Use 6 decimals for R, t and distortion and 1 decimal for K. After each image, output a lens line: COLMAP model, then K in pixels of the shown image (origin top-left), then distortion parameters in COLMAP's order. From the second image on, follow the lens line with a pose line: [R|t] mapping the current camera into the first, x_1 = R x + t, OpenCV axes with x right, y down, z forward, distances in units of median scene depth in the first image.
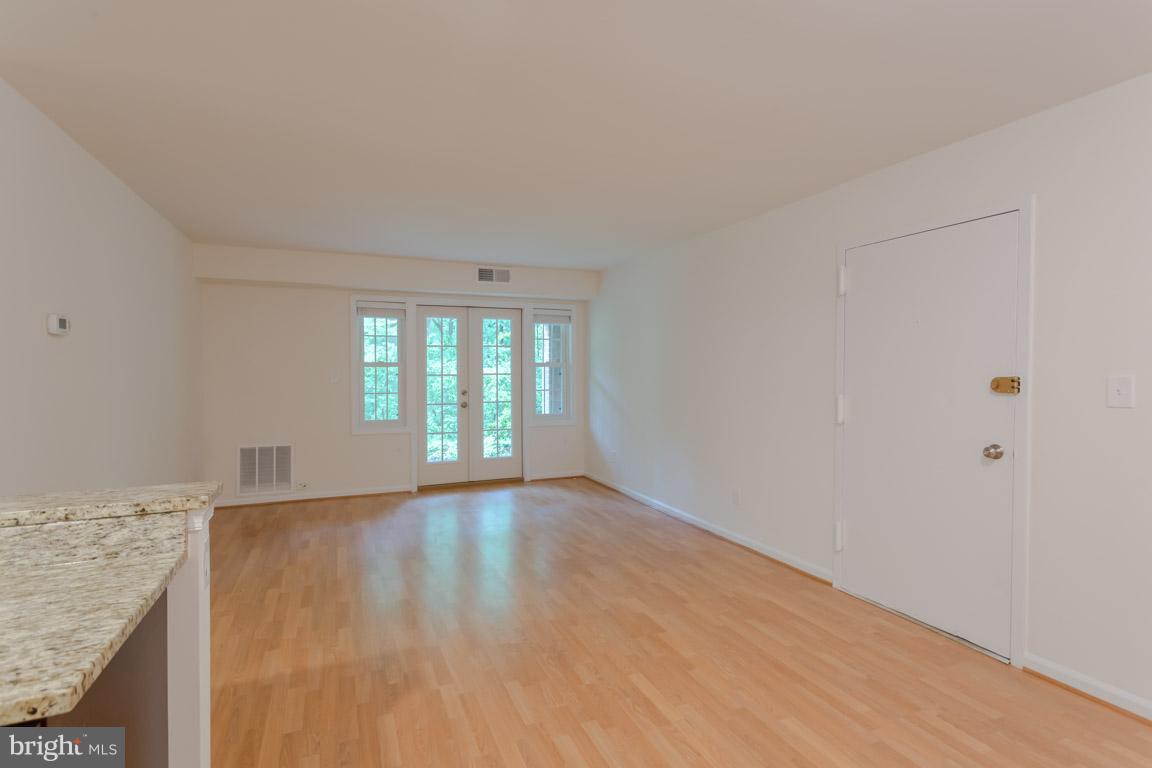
lens RADIAL K [[561.6, 0, 591.8], [0, 561.6, 380.2], [0, 0, 1]] dist [0.001095, 0.001461]
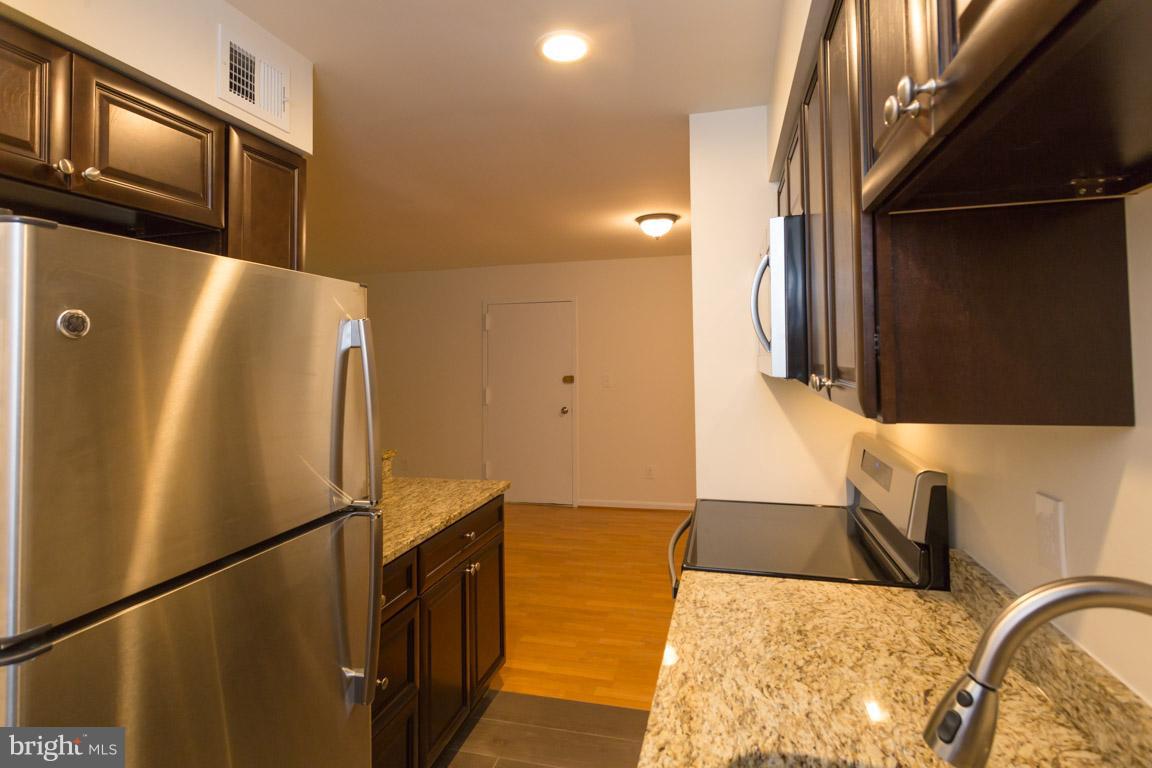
lens RADIAL K [[561.6, 0, 593.2], [0, 561.6, 326.8], [0, 0, 1]] dist [0.001095, 0.001461]
pose [[0.608023, 0.036771, 0.793068, -0.923785], [0.030725, 0.997089, -0.069786, -0.039395], [-0.793325, 0.066798, 0.605123, -0.422318]]
